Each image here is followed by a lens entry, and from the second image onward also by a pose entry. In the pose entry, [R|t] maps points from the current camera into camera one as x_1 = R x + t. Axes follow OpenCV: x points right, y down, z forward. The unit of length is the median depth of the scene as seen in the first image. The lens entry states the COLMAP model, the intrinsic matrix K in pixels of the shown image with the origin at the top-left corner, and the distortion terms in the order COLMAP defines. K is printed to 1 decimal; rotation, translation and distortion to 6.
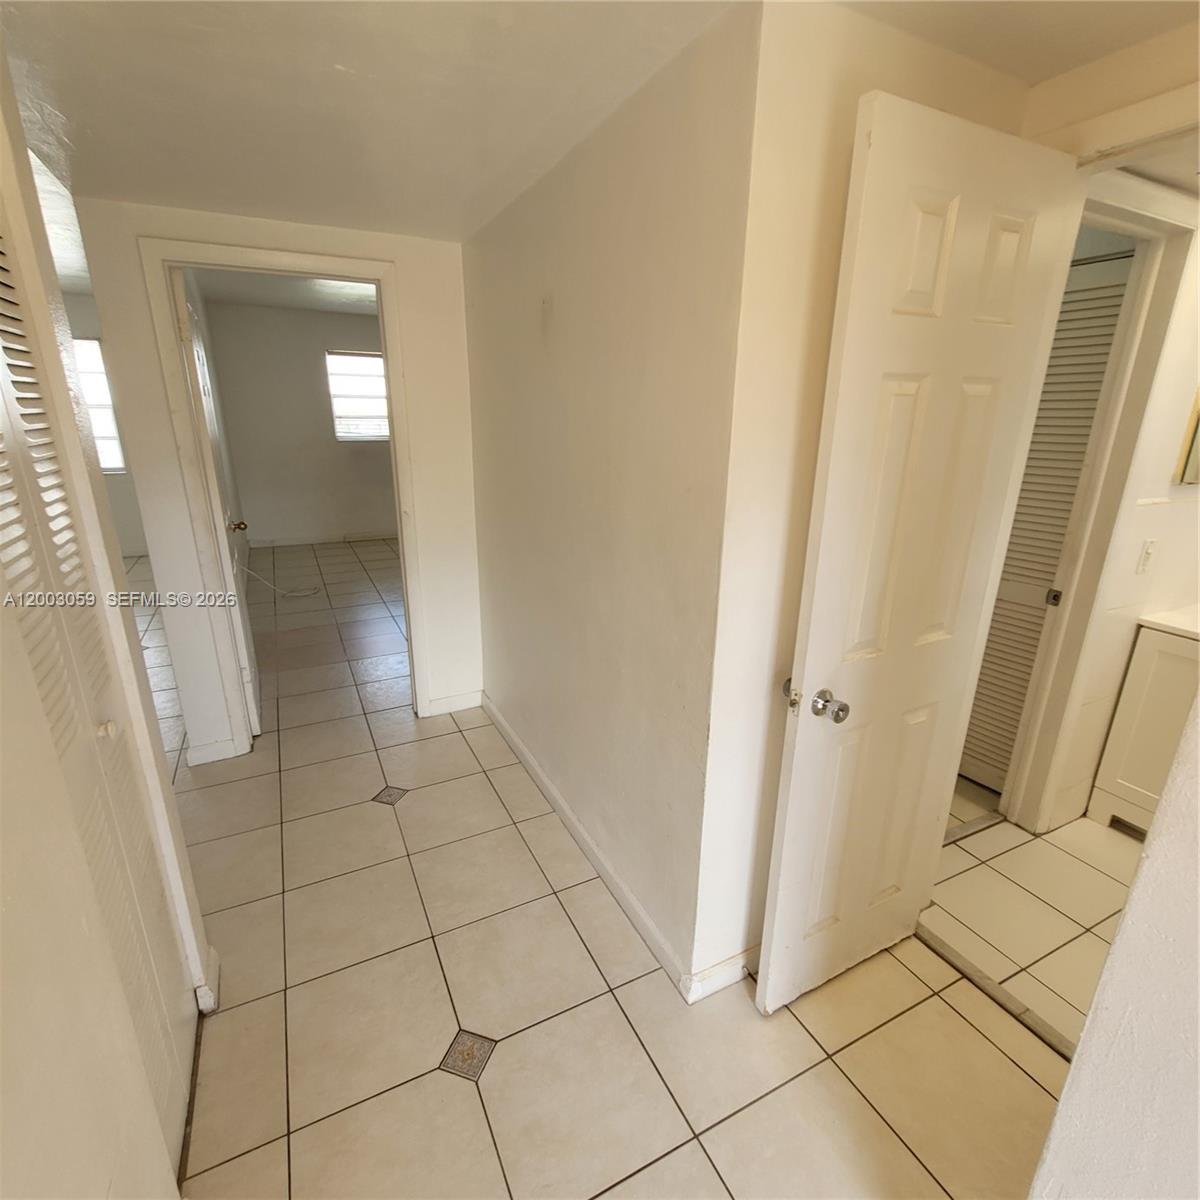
lens RADIAL K [[623.6, 0, 599.9], [0, 623.6, 612.6], [0, 0, 1]] dist [0.011977, -0.000859]
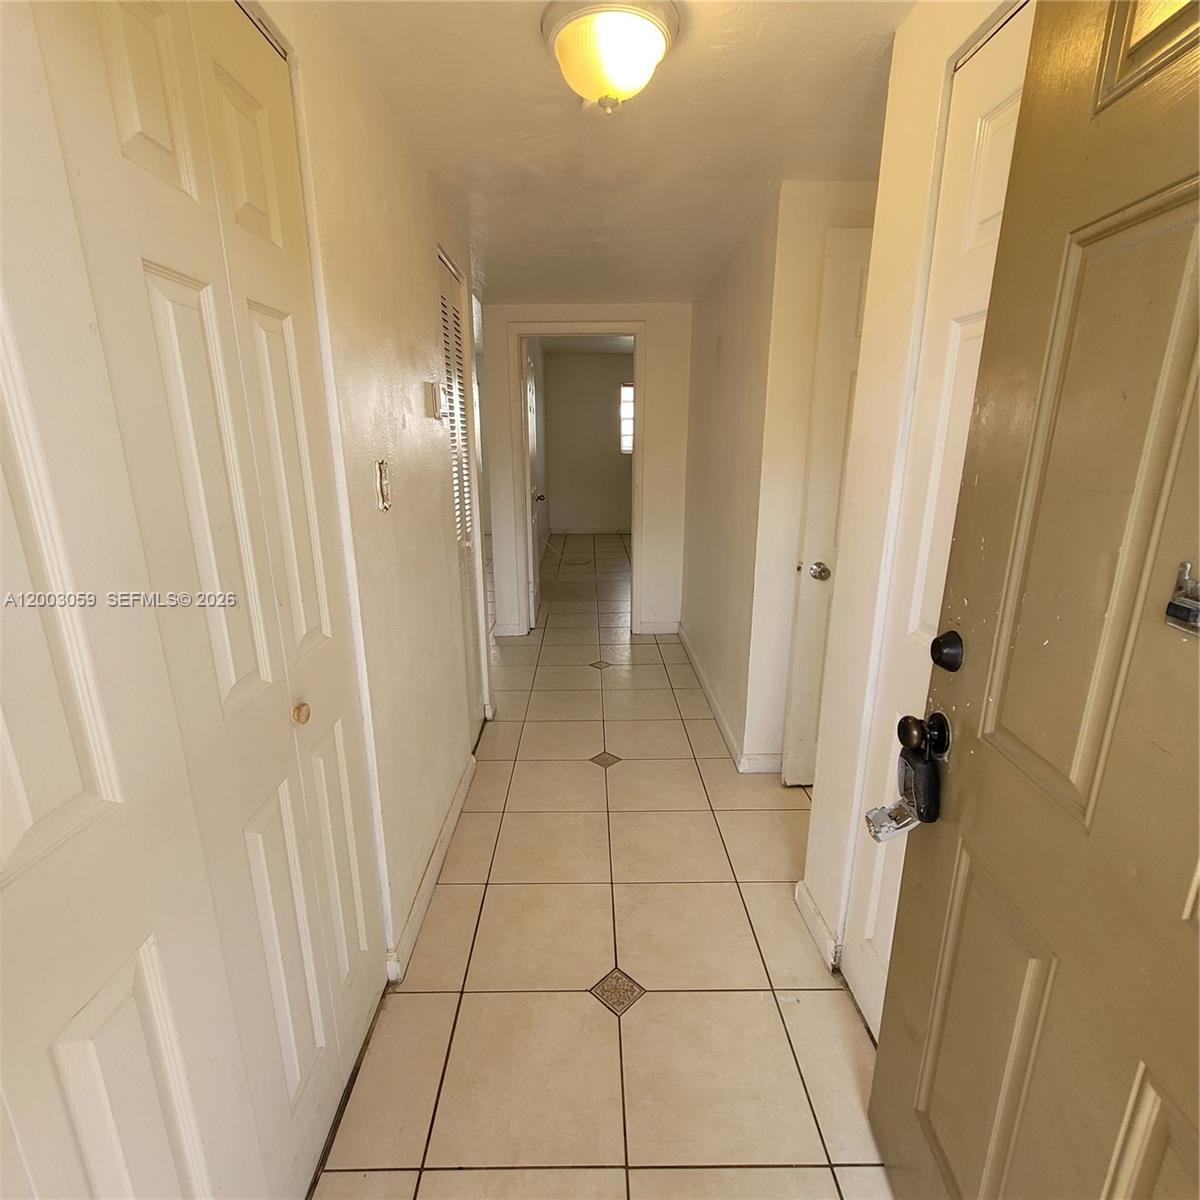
lens RADIAL K [[623.6, 0, 599.9], [0, 623.6, 612.6], [0, 0, 1]] dist [0.011977, -0.000859]
pose [[0.901373, 0.102642, -0.420703, 0.255422], [-0.120060, 0.992653, -0.015050, 0.166004], [0.416067, 0.064076, 0.907074, -0.343704]]
